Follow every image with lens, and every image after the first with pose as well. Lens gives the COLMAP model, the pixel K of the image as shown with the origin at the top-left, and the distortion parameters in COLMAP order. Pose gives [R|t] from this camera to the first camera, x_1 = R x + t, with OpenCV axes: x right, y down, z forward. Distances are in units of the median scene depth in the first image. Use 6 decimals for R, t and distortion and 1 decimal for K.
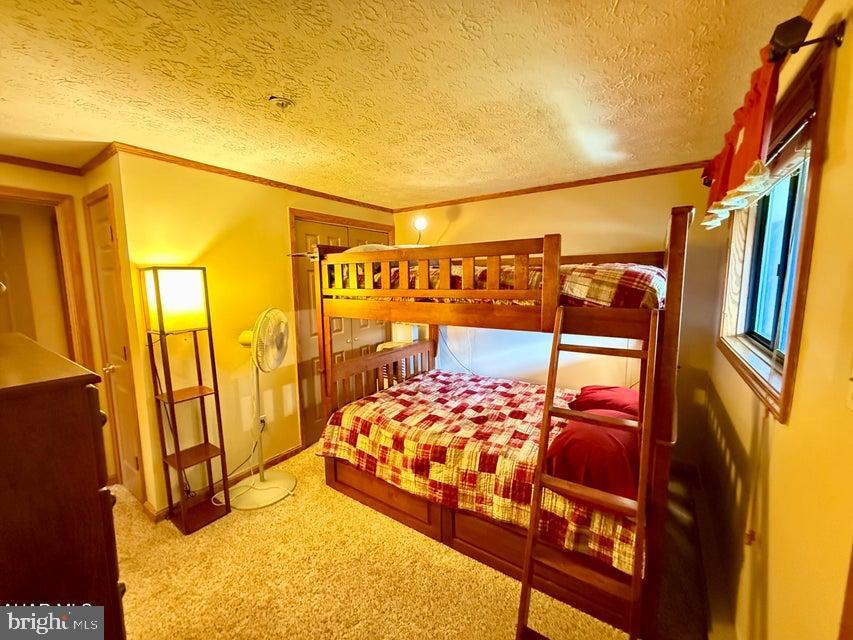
lens RADIAL K [[339.0, 0, 424.2], [0, 339.0, 319.6], [0, 0, 1]] dist [0.000585, -0.000459]
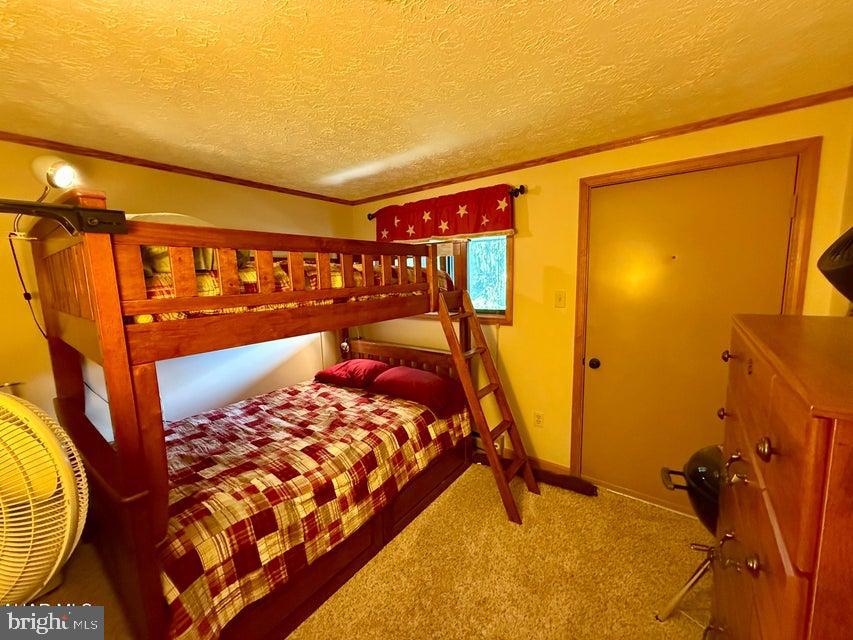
lens RADIAL K [[339.0, 0, 424.2], [0, 339.0, 319.6], [0, 0, 1]] dist [0.000585, -0.000459]
pose [[0.058092, -0.119887, 0.991087, -0.679391], [0.146008, 0.983108, 0.110364, -0.060323], [-0.987576, 0.138295, 0.074615, 0.591988]]
